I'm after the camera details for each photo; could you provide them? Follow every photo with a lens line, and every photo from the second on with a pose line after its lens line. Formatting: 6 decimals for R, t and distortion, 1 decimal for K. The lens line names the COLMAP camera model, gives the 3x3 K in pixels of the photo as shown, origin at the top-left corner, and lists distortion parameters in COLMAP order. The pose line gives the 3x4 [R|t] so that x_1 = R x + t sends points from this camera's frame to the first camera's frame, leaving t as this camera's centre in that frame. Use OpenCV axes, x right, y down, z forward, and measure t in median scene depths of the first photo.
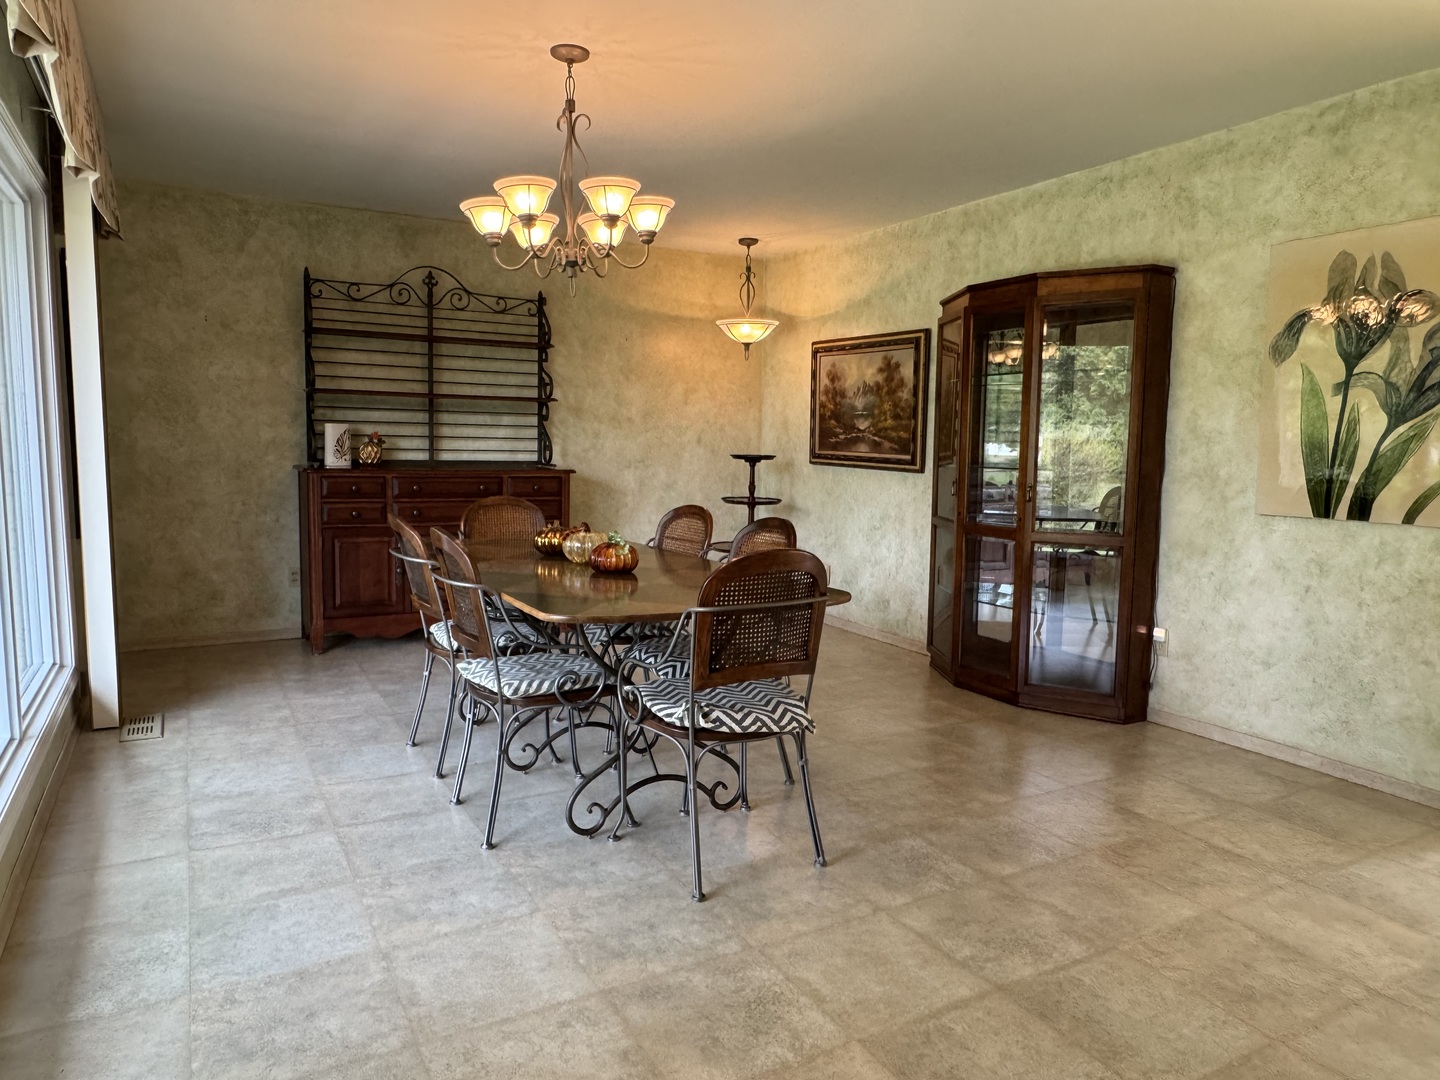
lens RADIAL K [[944.0, 0, 720.0], [0, 944.0, 540.0], [0, 0, 1]] dist [-0.028260, 0.024402]
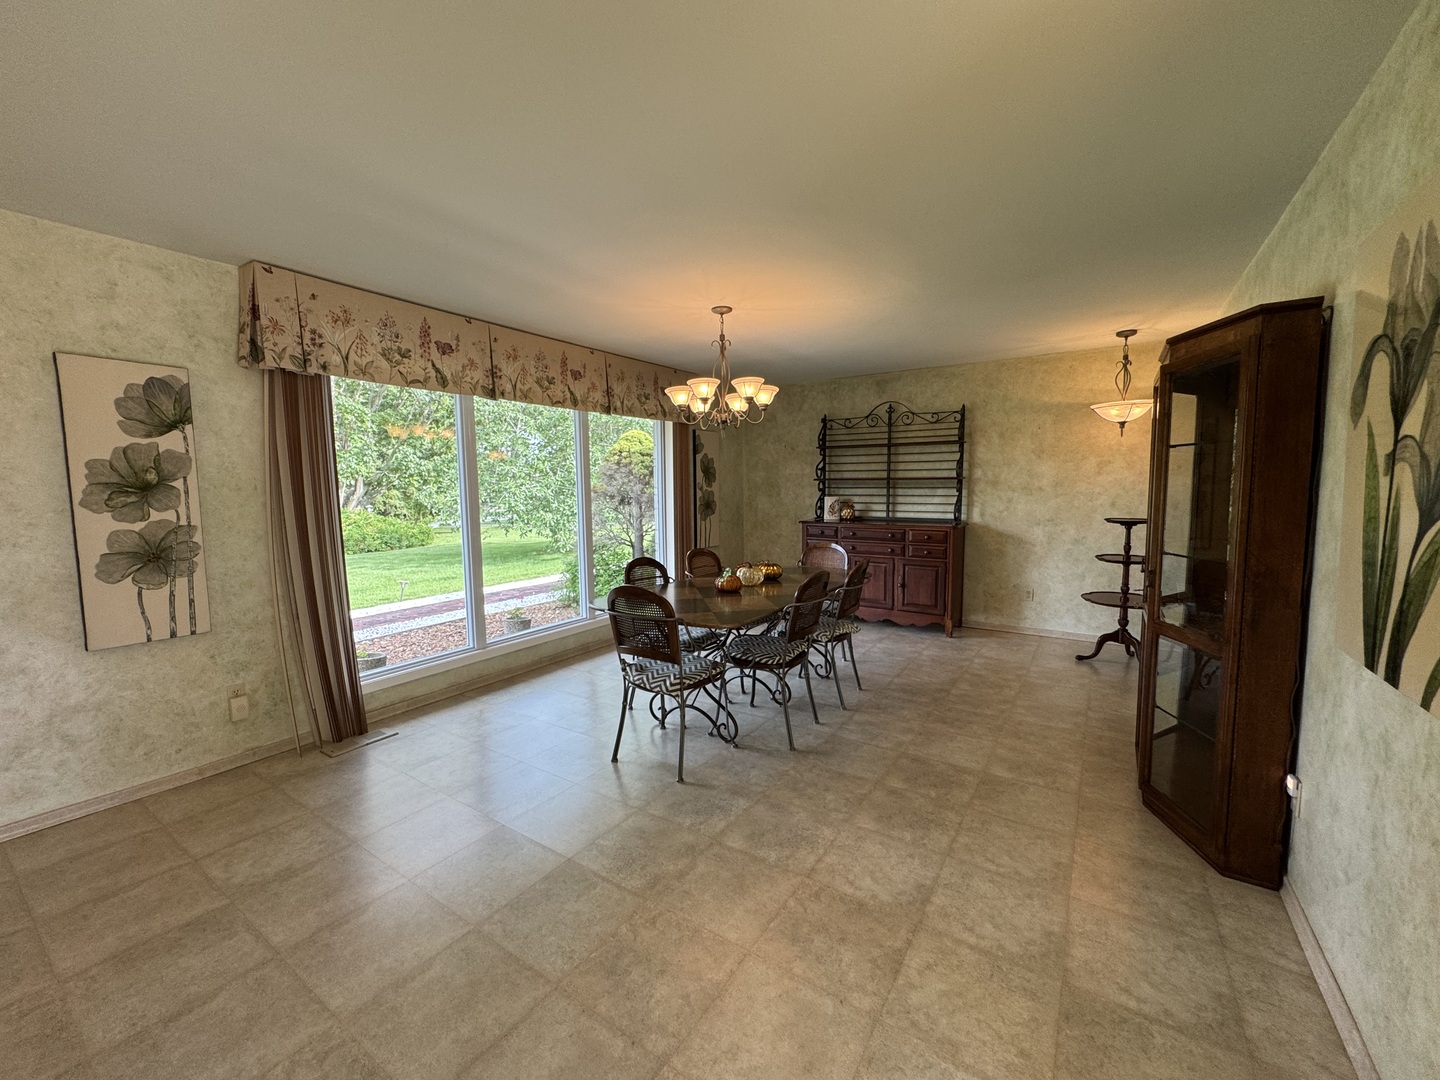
lens RADIAL K [[583.4, 0, 720.0], [0, 583.4, 540.0], [0, 0, 1]] dist [0.001806, 0.000142]
pose [[0.455403, 0.061889, -0.888132, 0.484266], [-0.074700, 0.996719, 0.031152, -0.055029], [0.887146, 0.052157, 0.458532, 0.267369]]
